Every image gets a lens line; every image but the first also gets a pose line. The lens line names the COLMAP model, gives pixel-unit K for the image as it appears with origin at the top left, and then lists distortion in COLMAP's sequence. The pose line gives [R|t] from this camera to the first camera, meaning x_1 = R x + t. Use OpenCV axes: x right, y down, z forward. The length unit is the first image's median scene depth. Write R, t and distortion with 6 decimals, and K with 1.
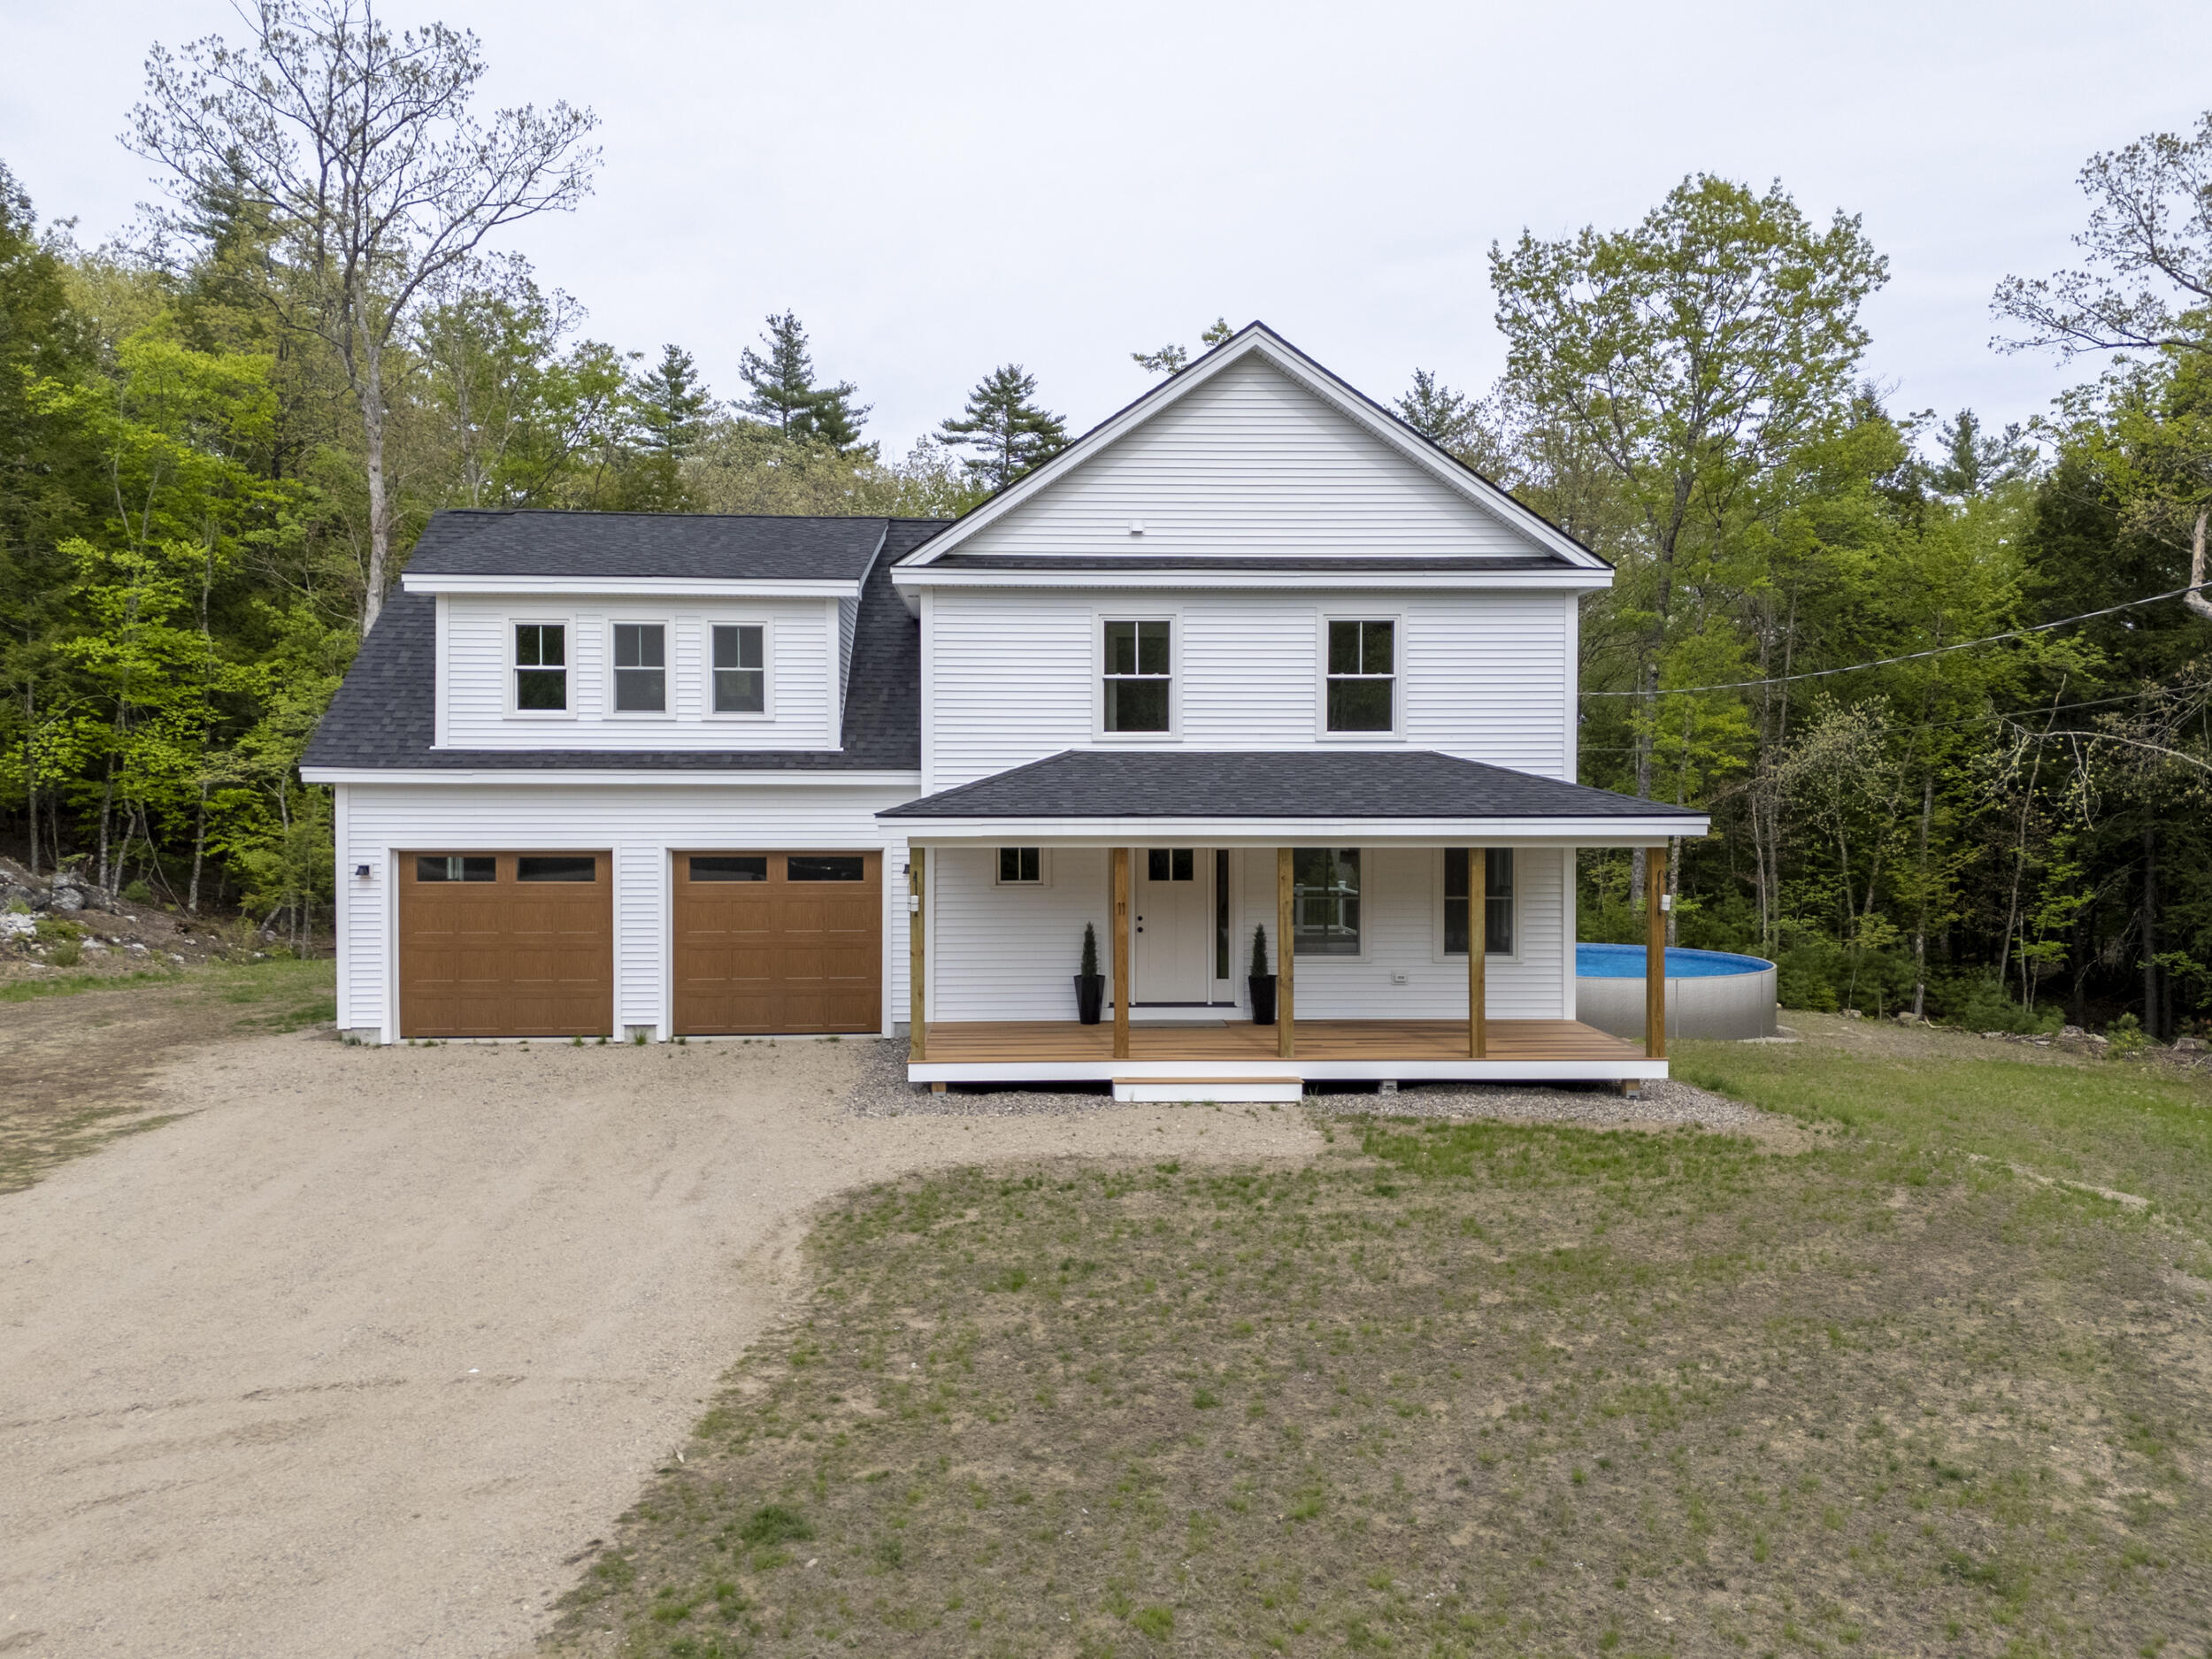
lens RADIAL K [[1507.7, 0, 1142.7], [0, 1507.7, 833.6], [0, 0, 1]] dist [0.056766, -0.042388]
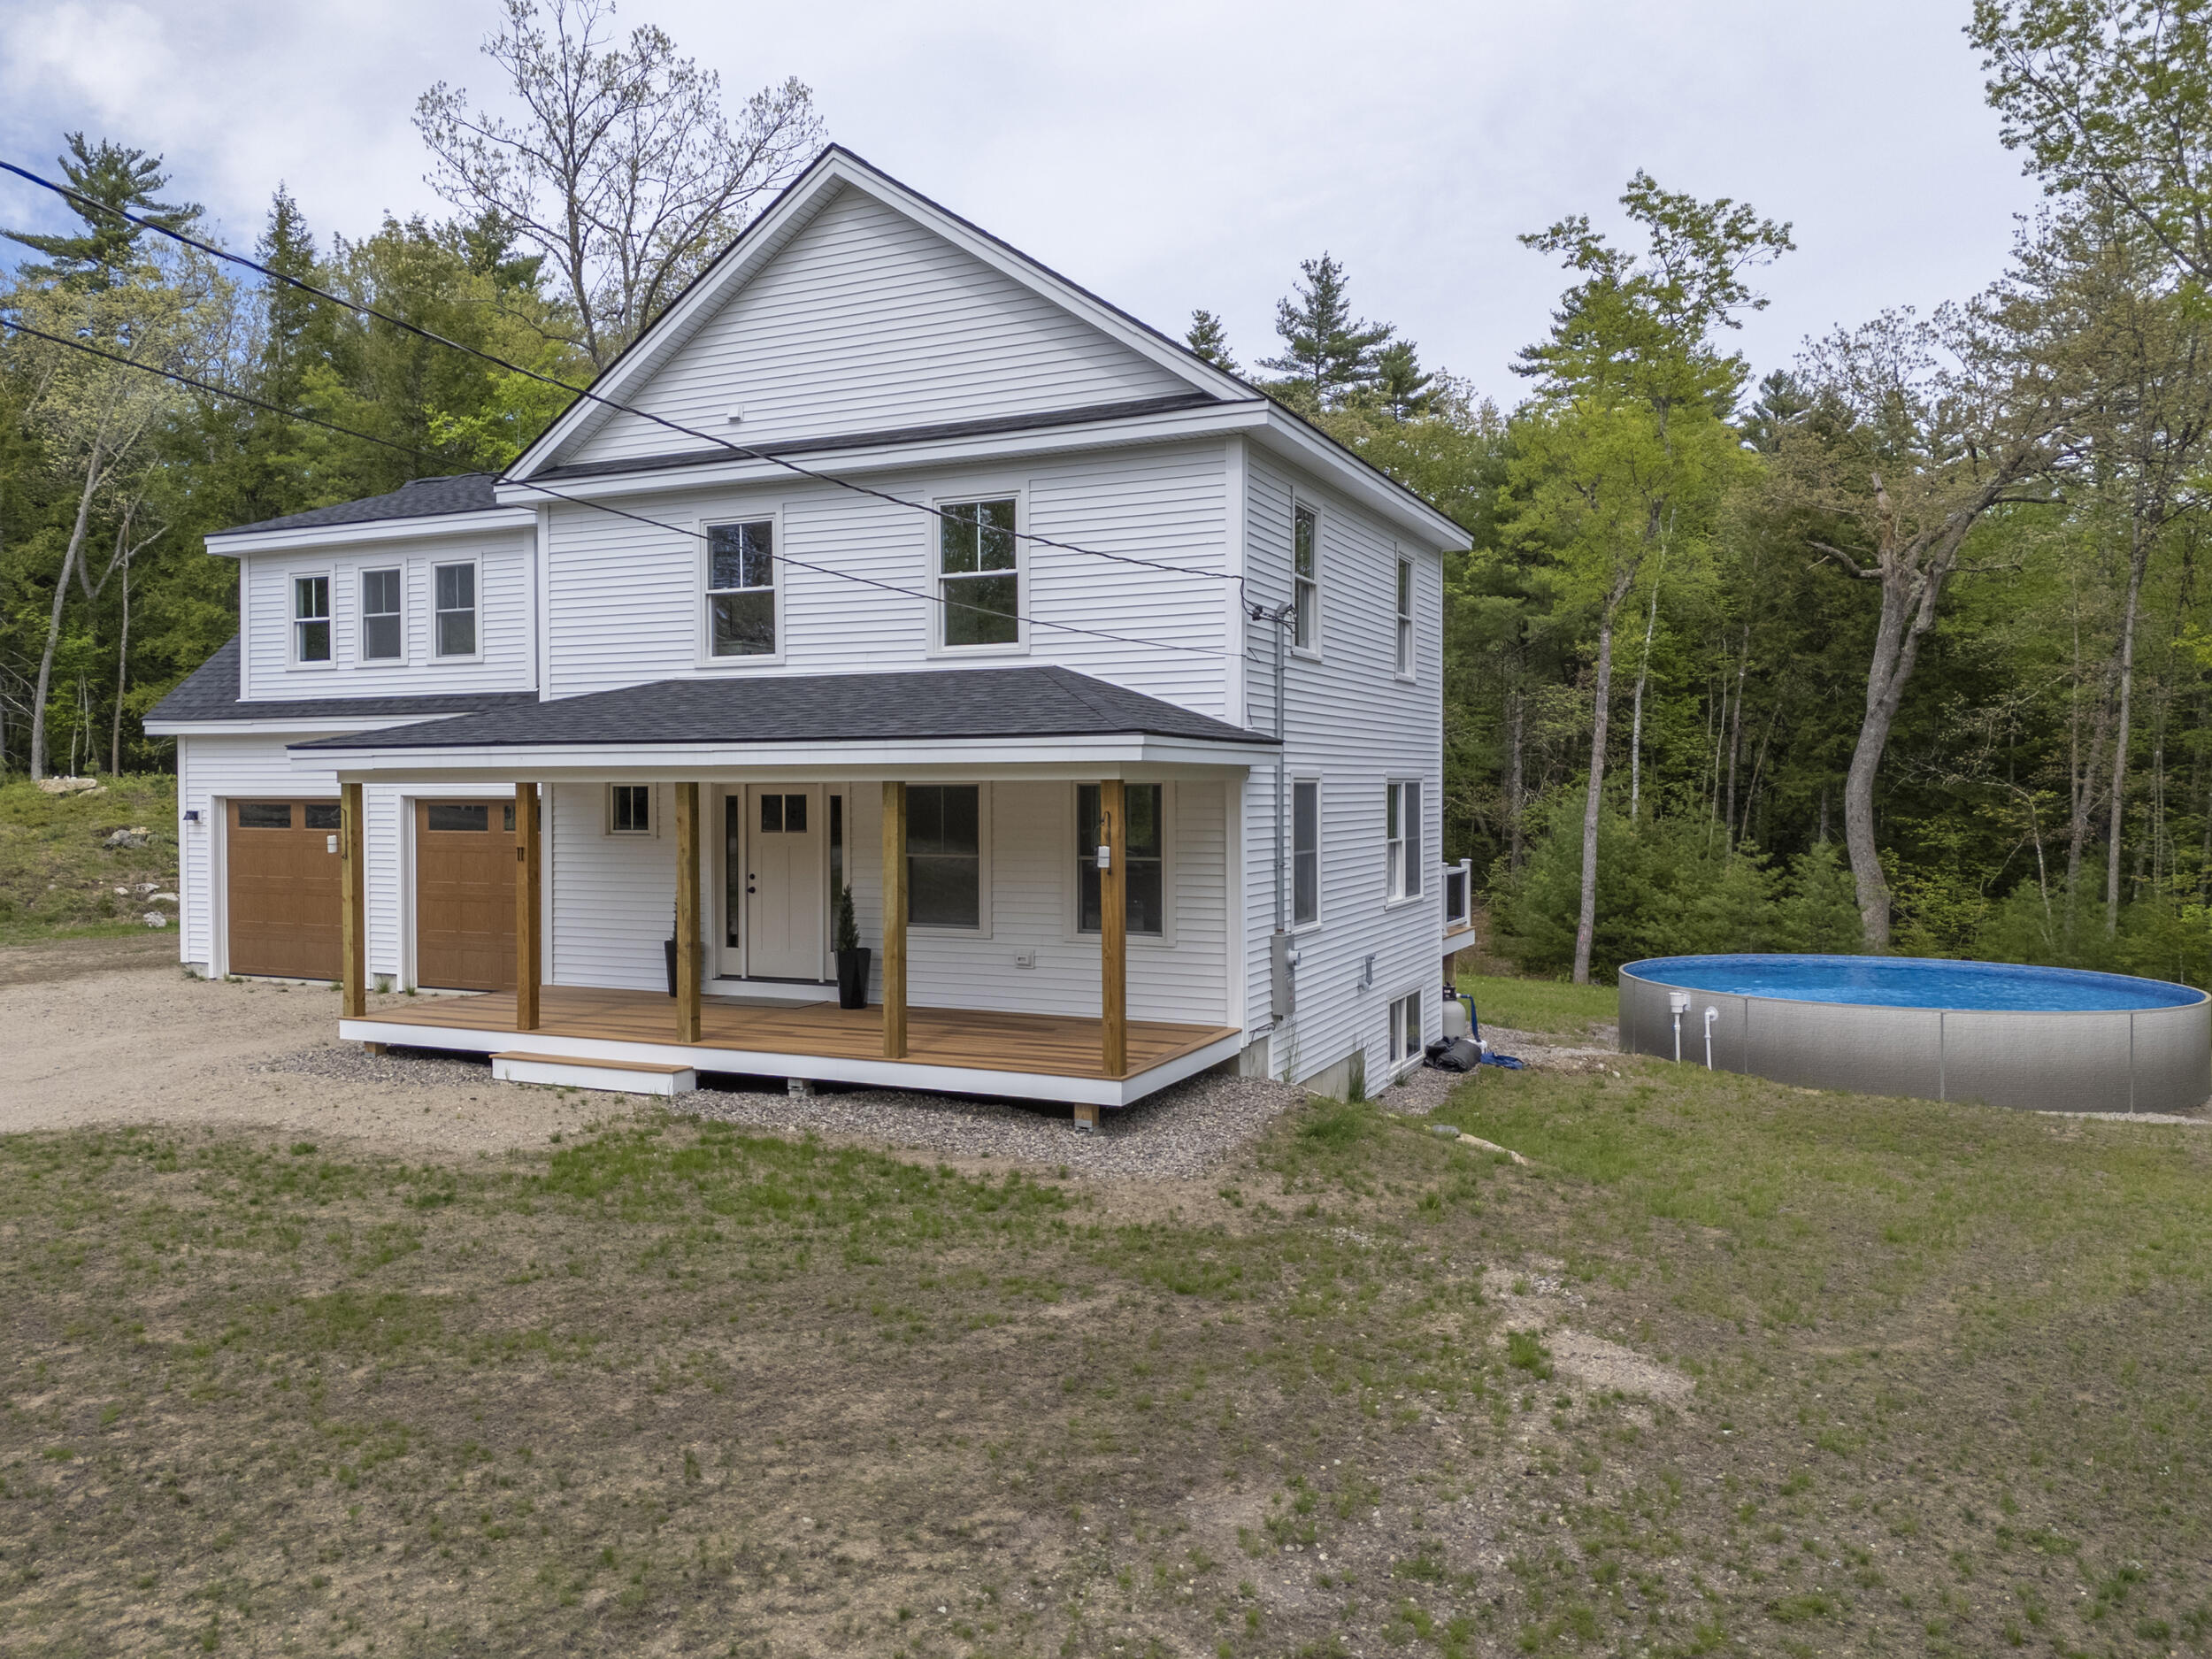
lens RADIAL K [[1619.2, 0, 1102.7], [0, 1619.2, 822.5], [0, 0, 1]] dist [0.068000, -0.063468]
pose [[0.875490, 0.005041, -0.483211, 0.609382], [-0.006509, 0.999978, -0.001360, 0.026134], [0.483193, 0.004335, 0.875503, 0.291948]]
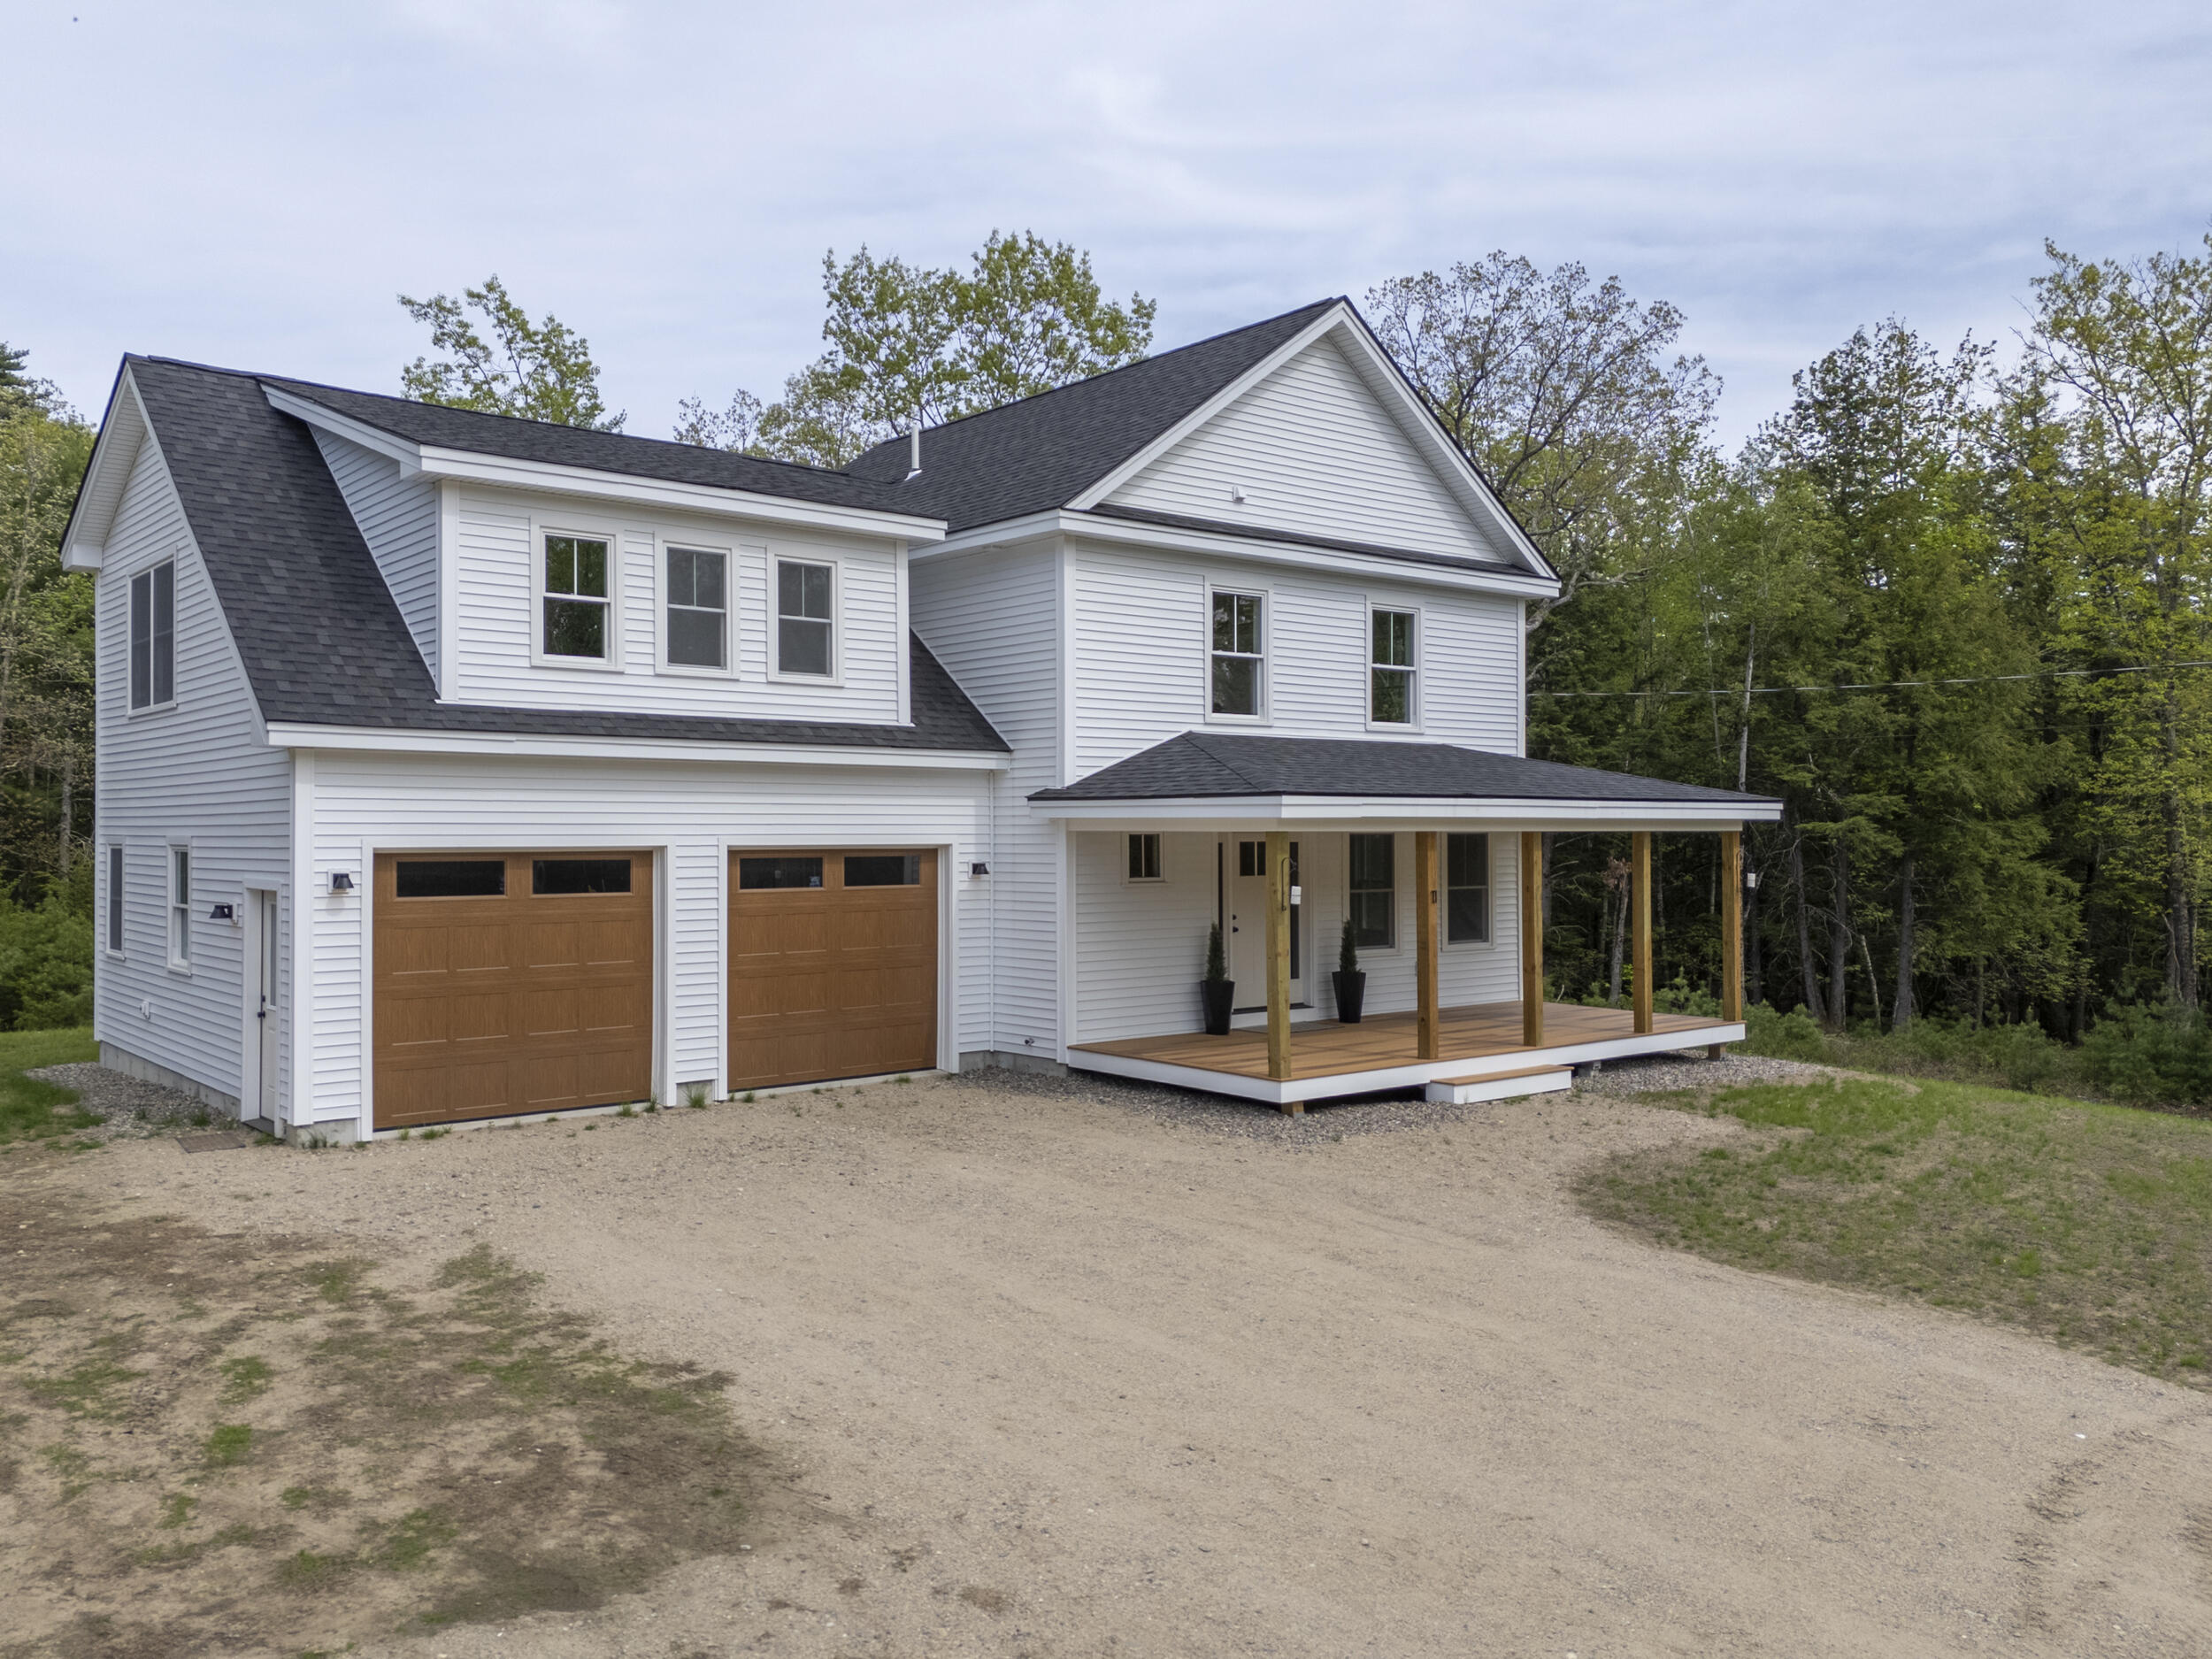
lens RADIAL K [[1560.2, 0, 971.2], [0, 1560.2, 817.8], [0, 0, 1]] dist [0.062755, -0.042697]
pose [[0.850313, 0.001368, 0.526276, -0.633673], [0.015506, 0.999497, -0.027653, 0.019442], [-0.526049, 0.031674, 0.849864, 0.270239]]
